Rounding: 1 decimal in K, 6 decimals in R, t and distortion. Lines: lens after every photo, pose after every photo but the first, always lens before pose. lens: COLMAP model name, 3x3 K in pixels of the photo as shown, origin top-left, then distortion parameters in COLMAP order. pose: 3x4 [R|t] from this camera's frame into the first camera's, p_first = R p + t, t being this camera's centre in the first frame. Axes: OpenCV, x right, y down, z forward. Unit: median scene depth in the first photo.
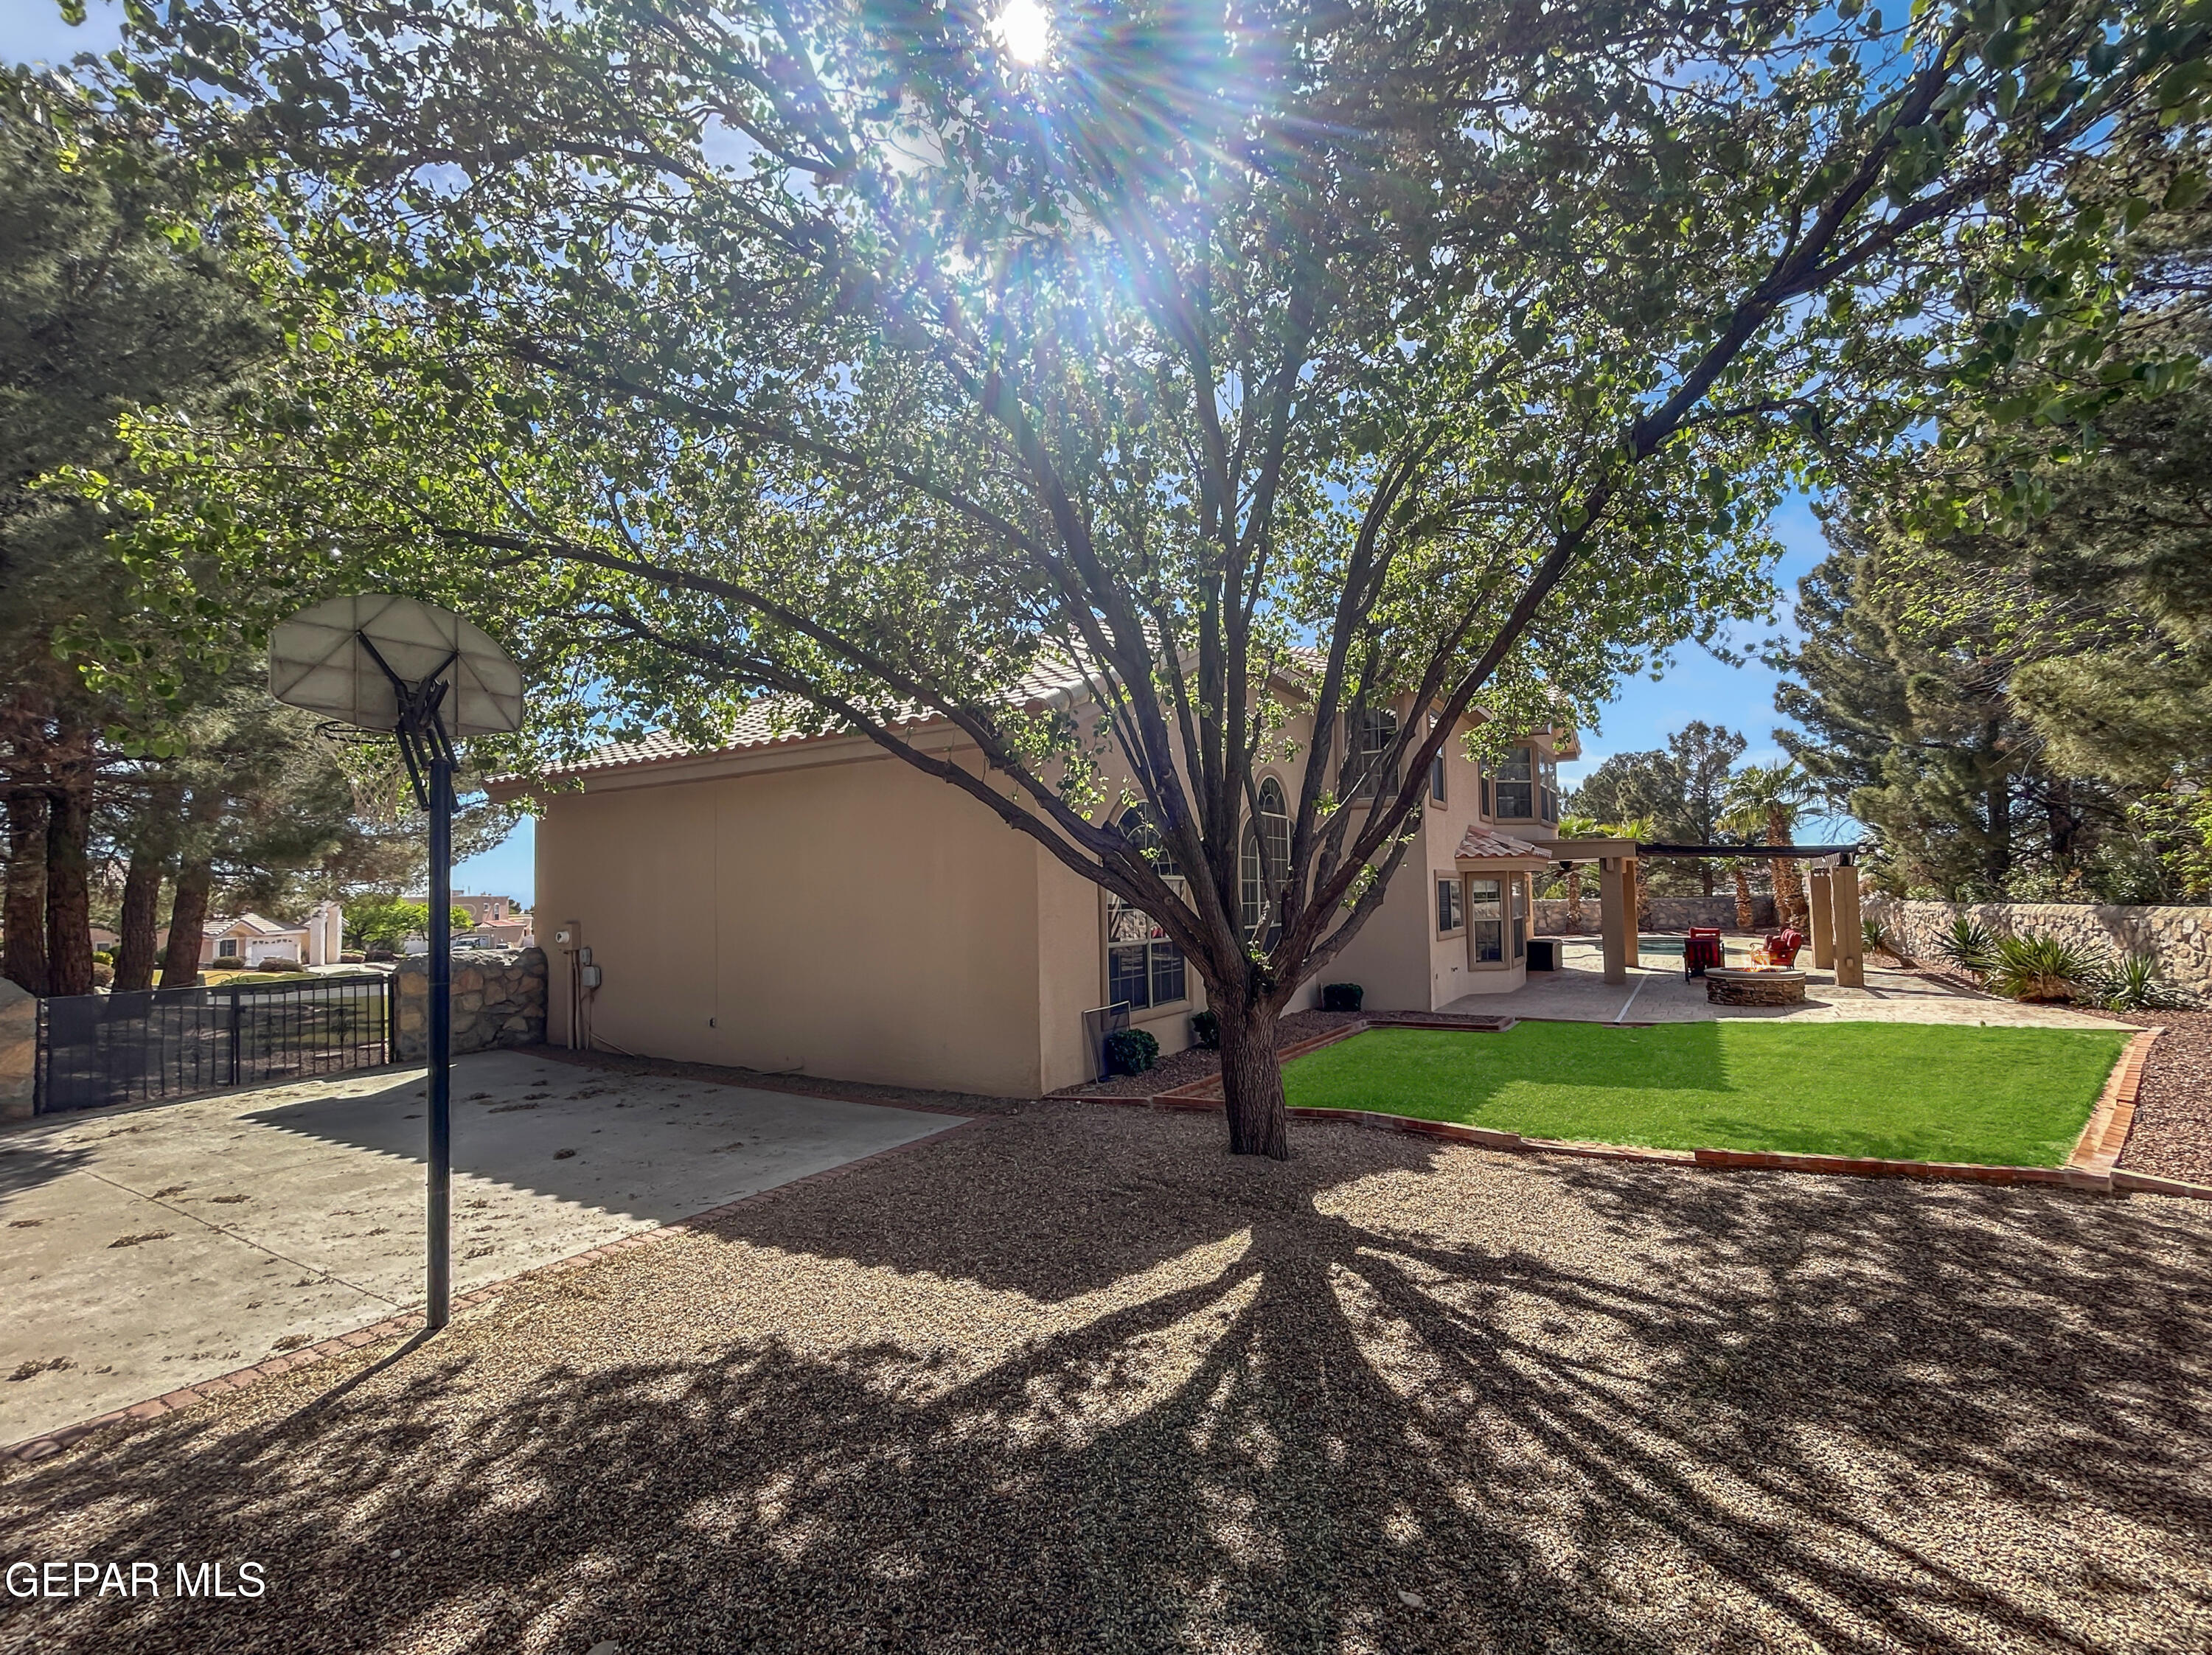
lens RADIAL K [[972.0, 0, 1109.7], [0, 972.0, 819.5], [0, 0, 1]] dist [-0.000759, 0.000095]
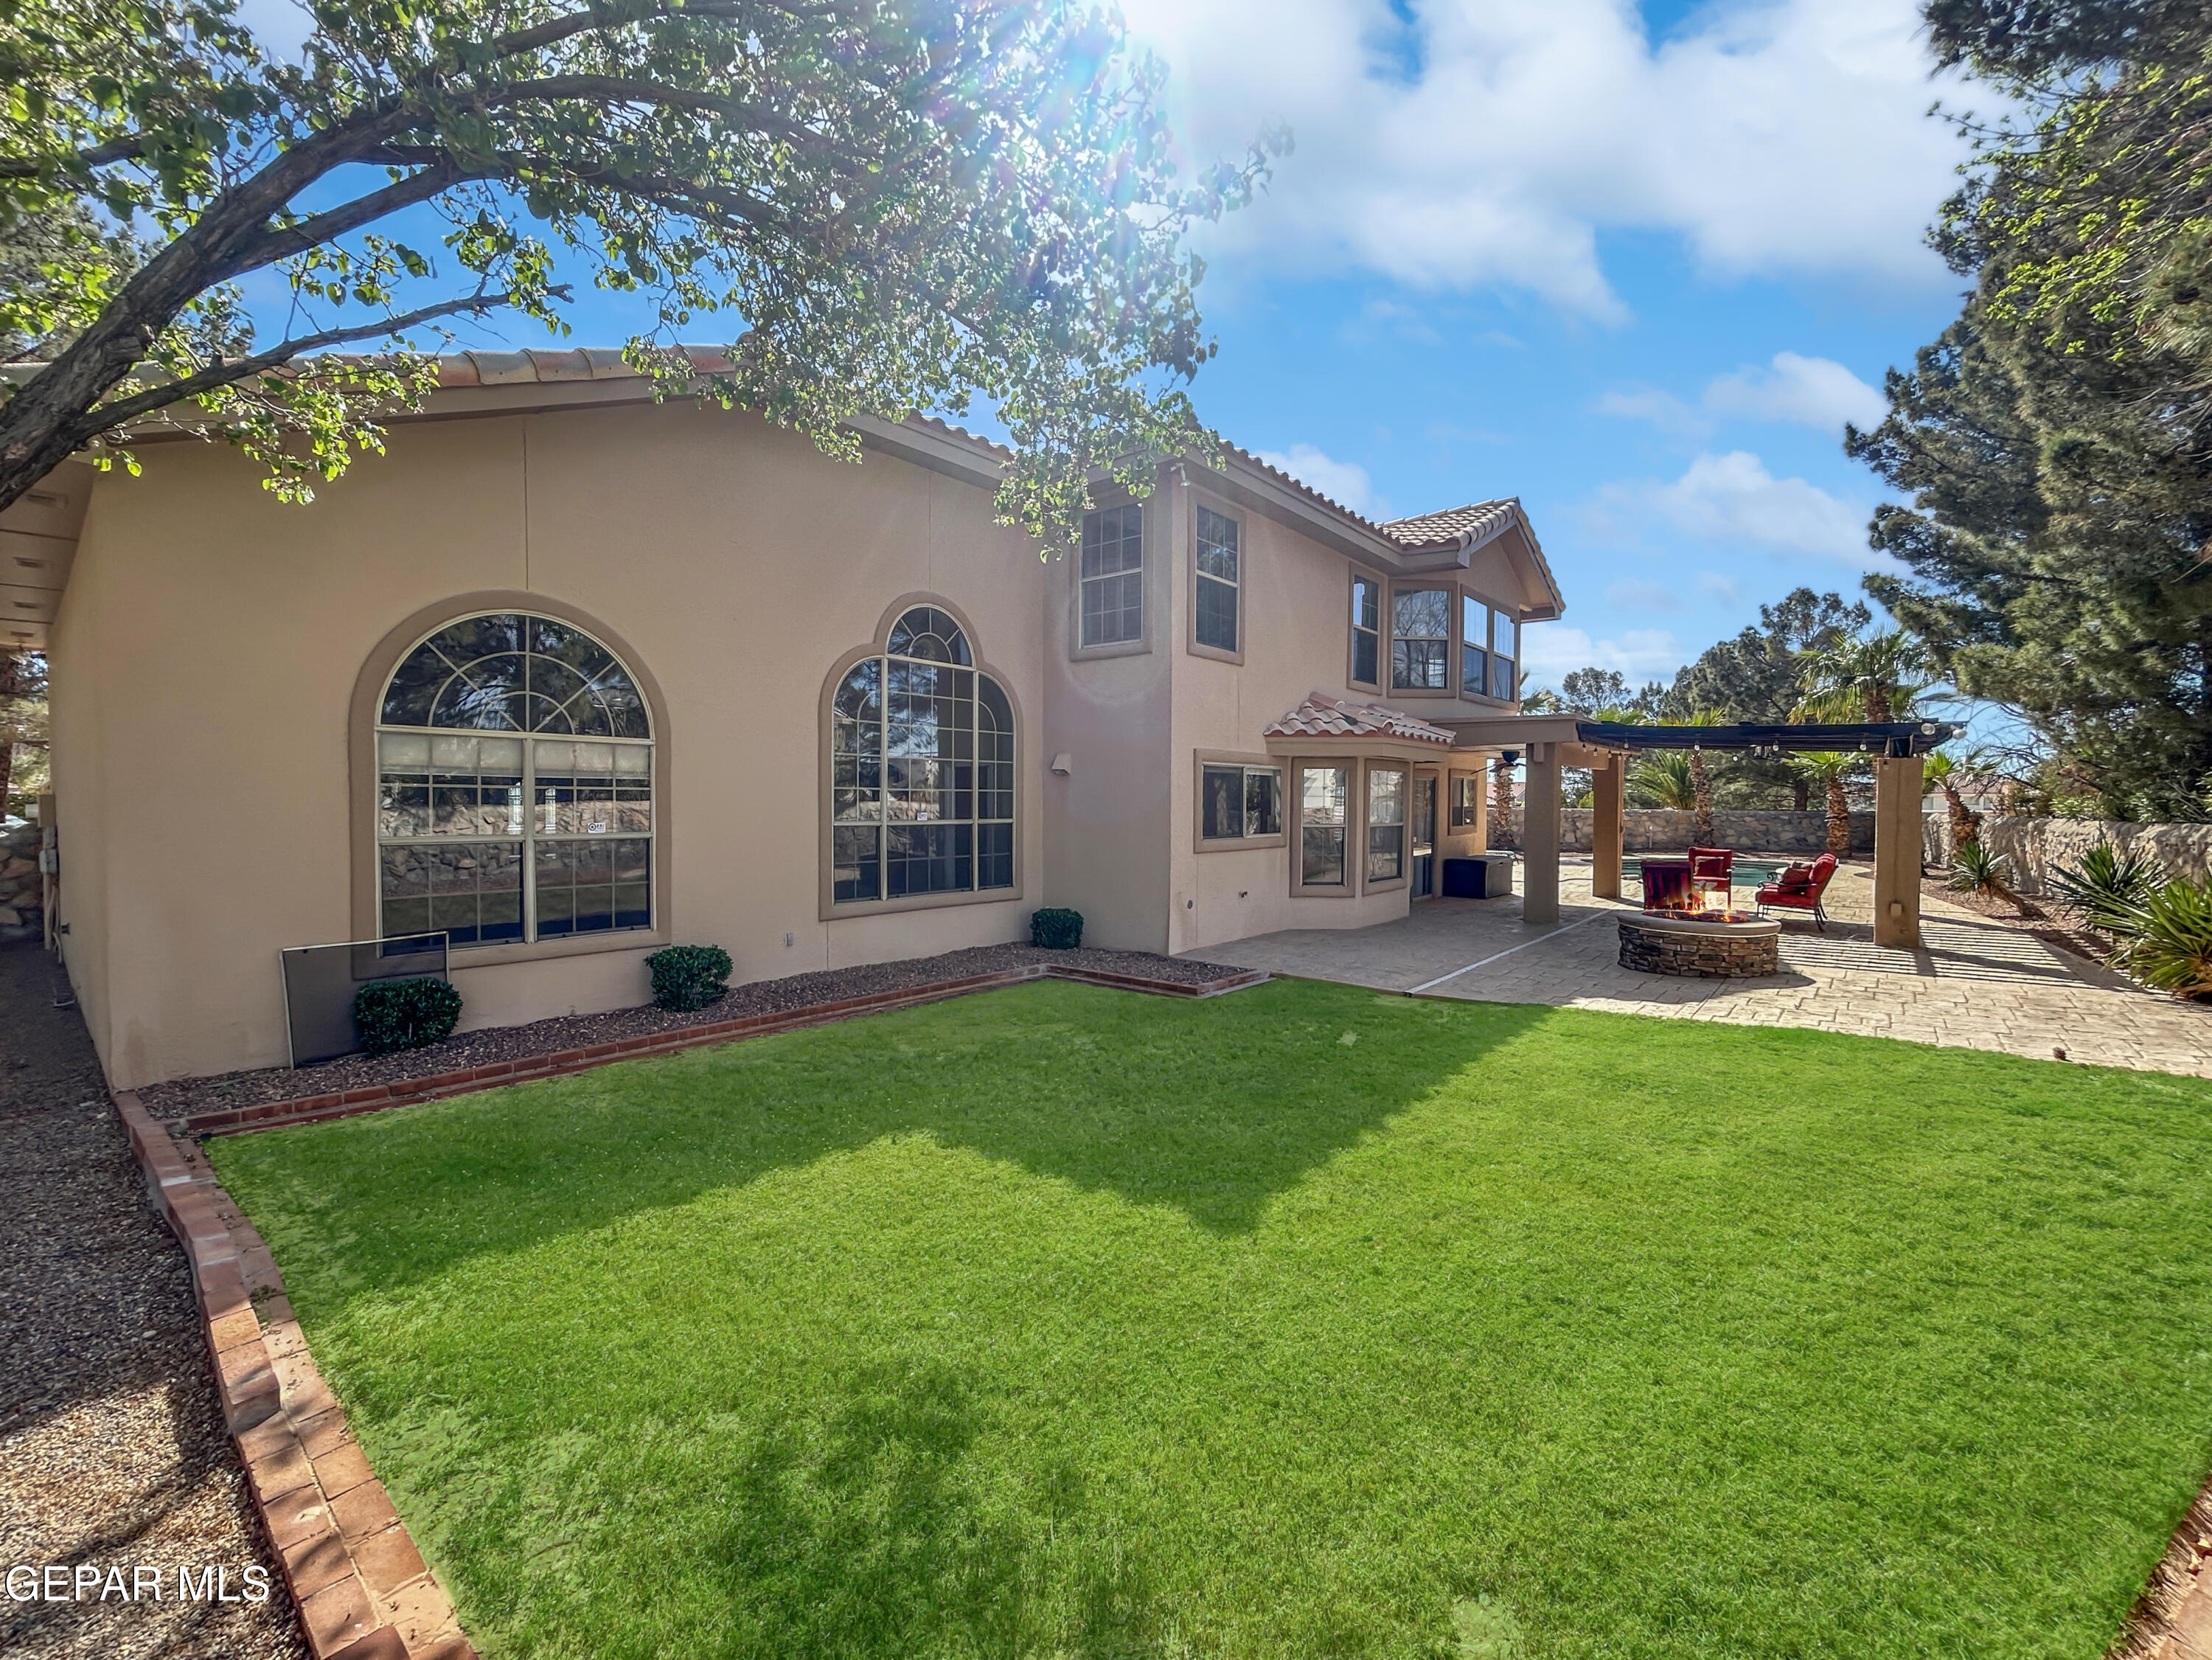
lens RADIAL K [[907.8, 0, 1068.3], [0, 907.8, 799.7], [0, 0, 1]] dist [-0.002444, -0.000258]
pose [[0.981450, 0.022388, -0.190408, 0.250236], [-0.007325, 0.996812, 0.079445, 0.023532], [0.191580, -0.076576, 0.978485, 0.235990]]
